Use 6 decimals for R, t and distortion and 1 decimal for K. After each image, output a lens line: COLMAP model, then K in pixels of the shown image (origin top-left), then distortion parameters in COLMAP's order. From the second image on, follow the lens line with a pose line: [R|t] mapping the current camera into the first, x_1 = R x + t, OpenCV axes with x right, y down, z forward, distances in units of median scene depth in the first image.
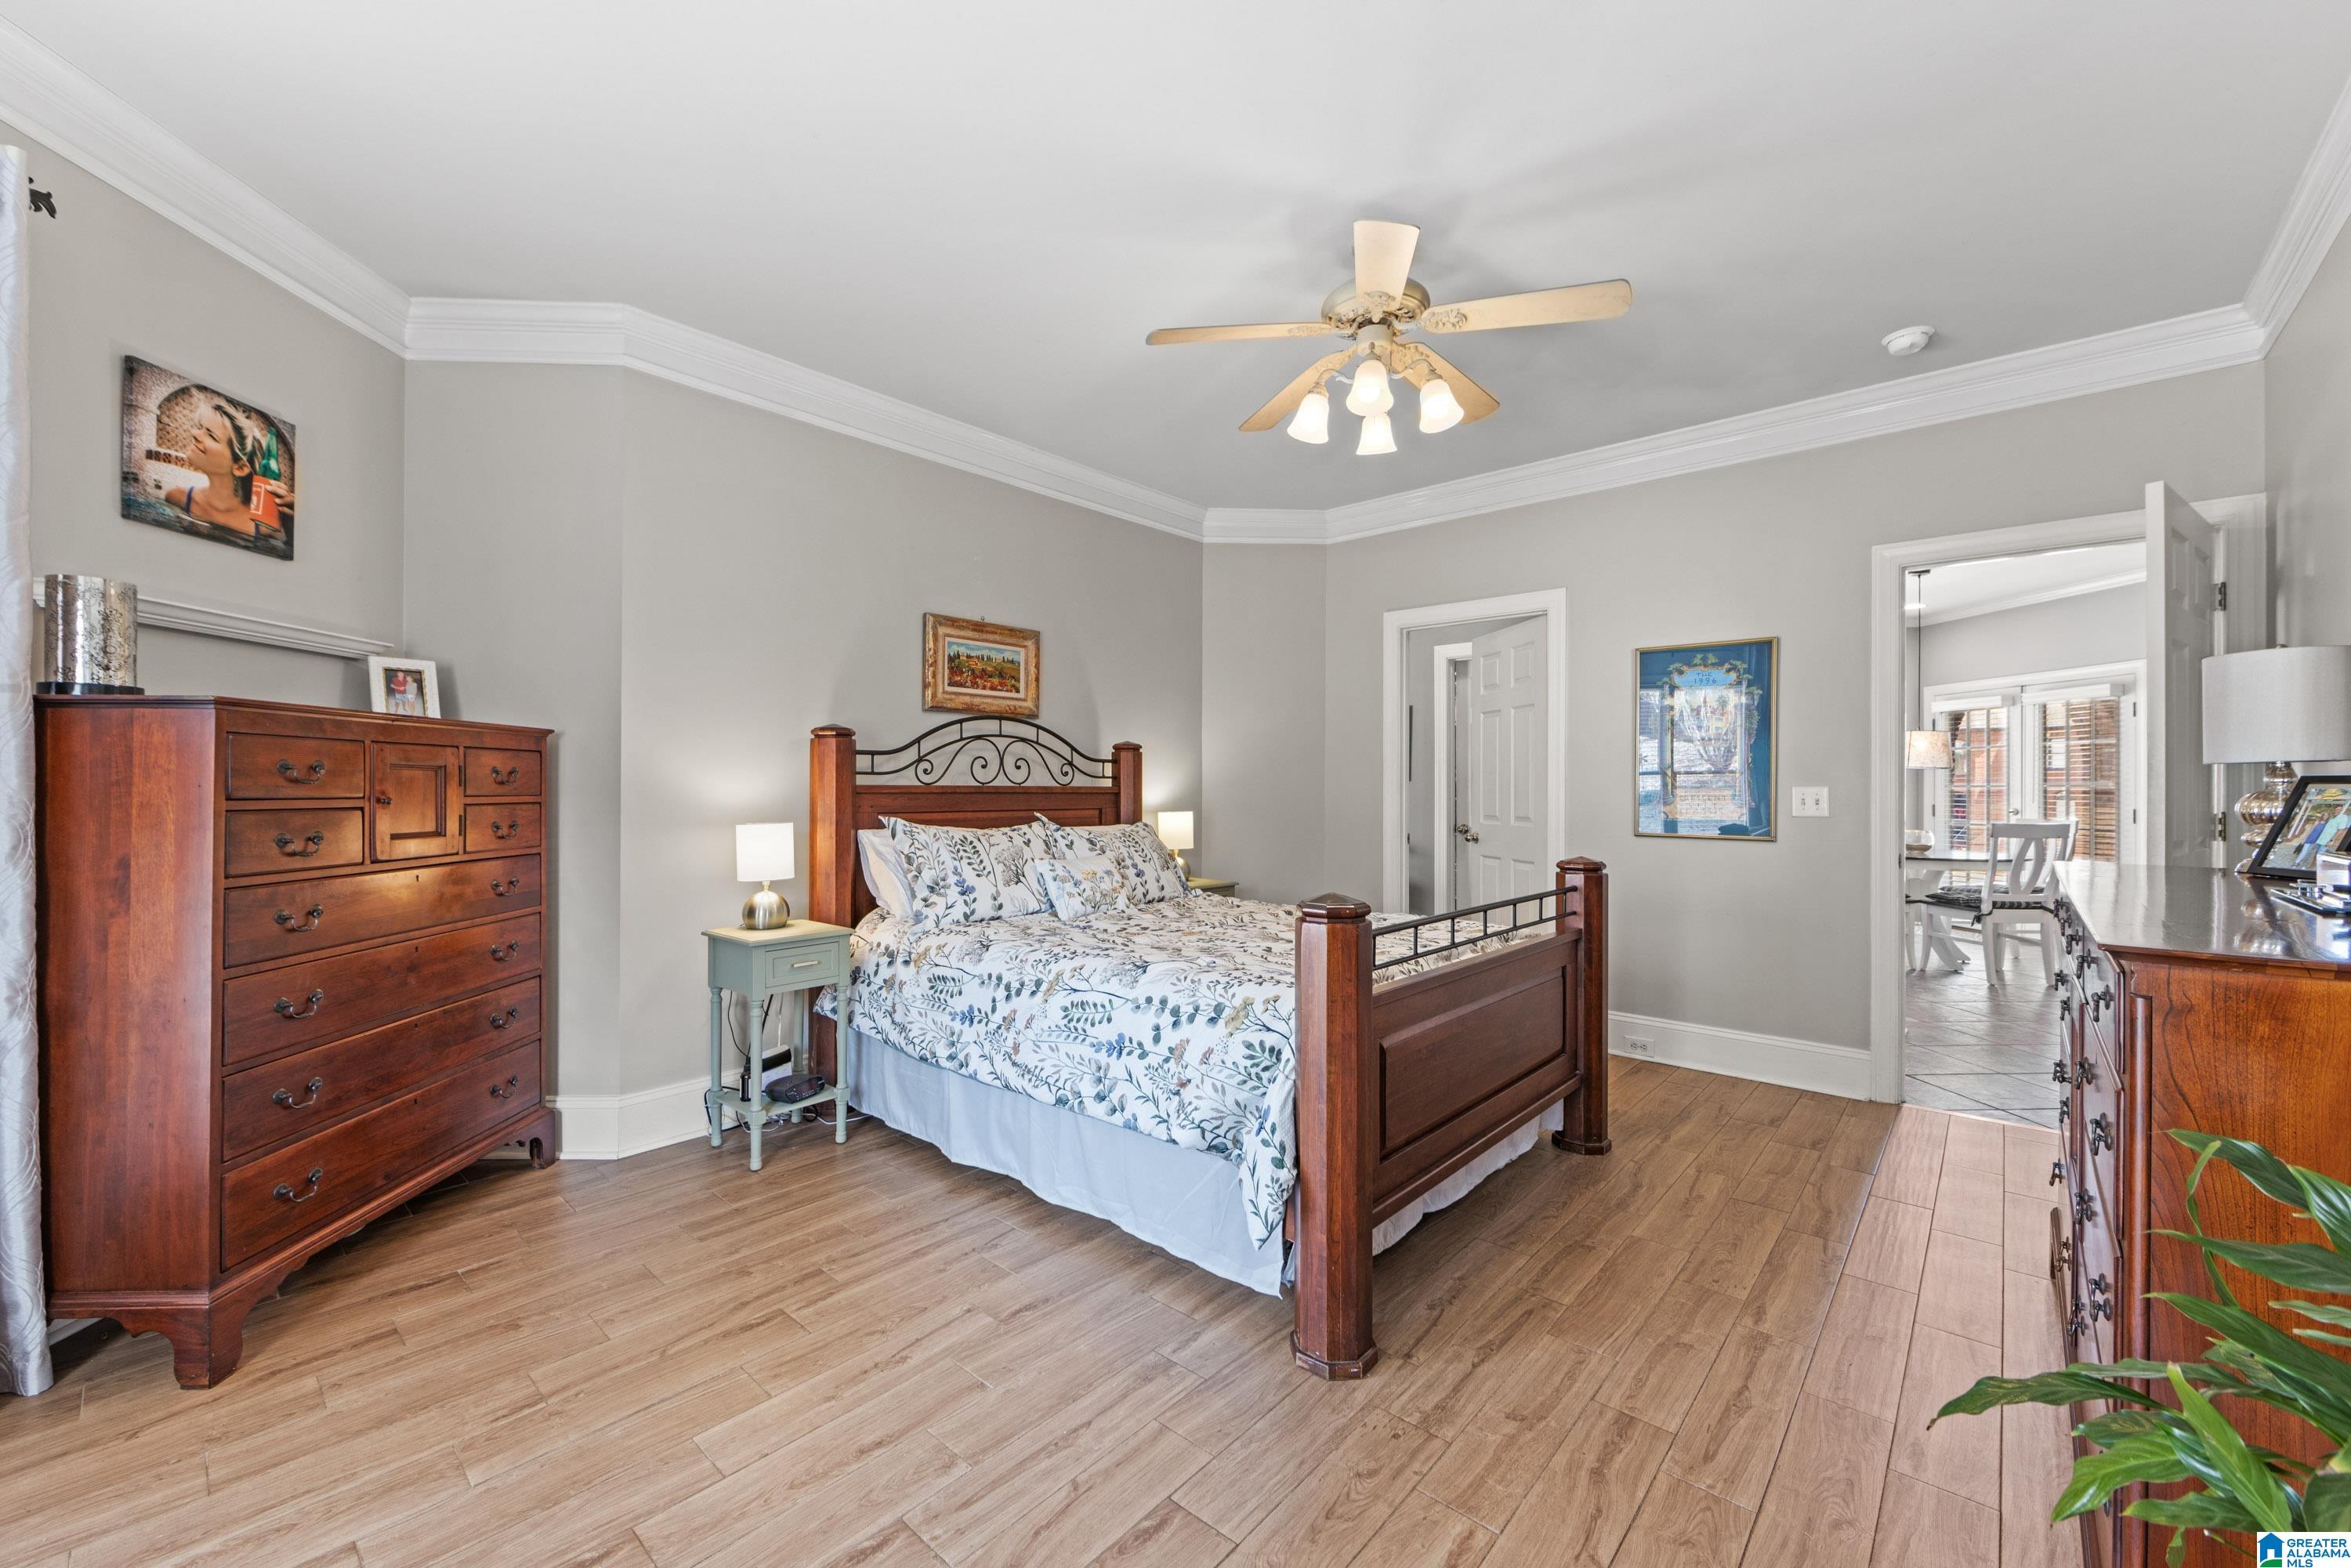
lens RADIAL K [[936.2, 0, 1169.0], [0, 936.2, 781.1], [0, 0, 1]] dist [-0.012175, -0.000389]
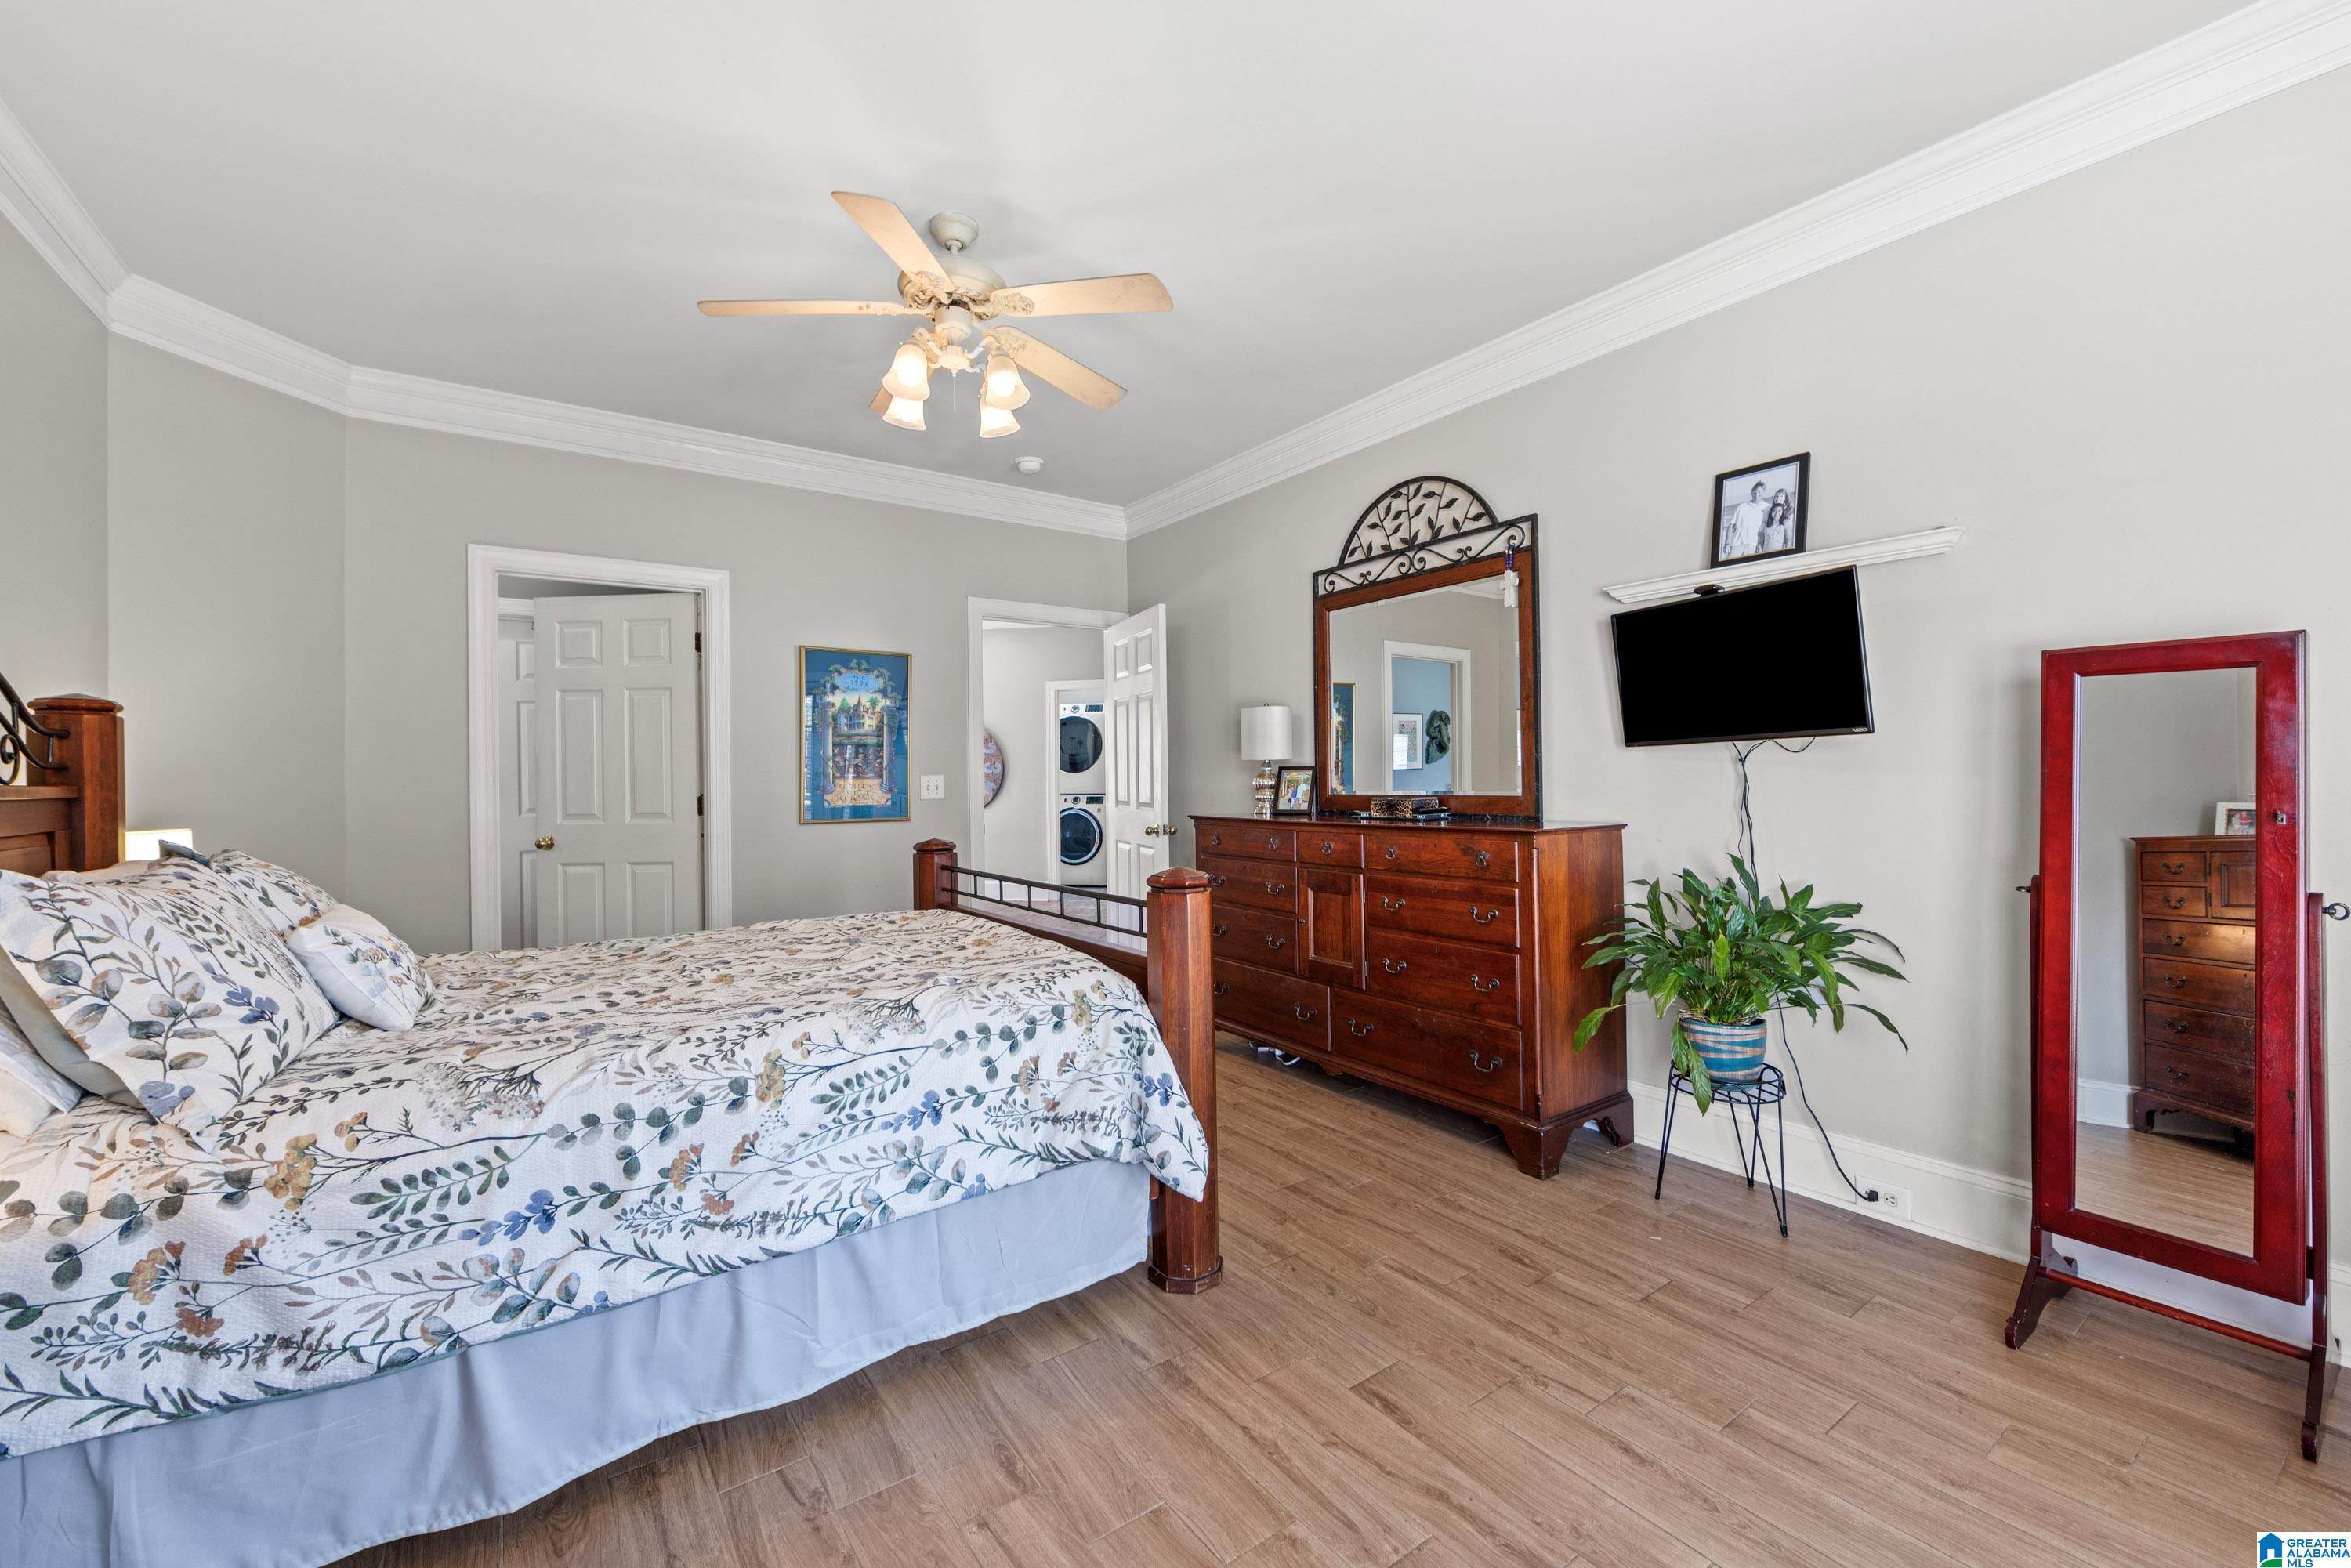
lens RADIAL K [[936.2, 0, 1171.2], [0, 936.2, 781.2], [0, 0, 1]] dist [-0.012175, -0.000389]
pose [[0.210155, -0.009555, 0.977621, -0.697718], [0.005541, 0.999948, 0.008582, 0.005905], [-0.977652, 0.003614, 0.210197, 0.582787]]
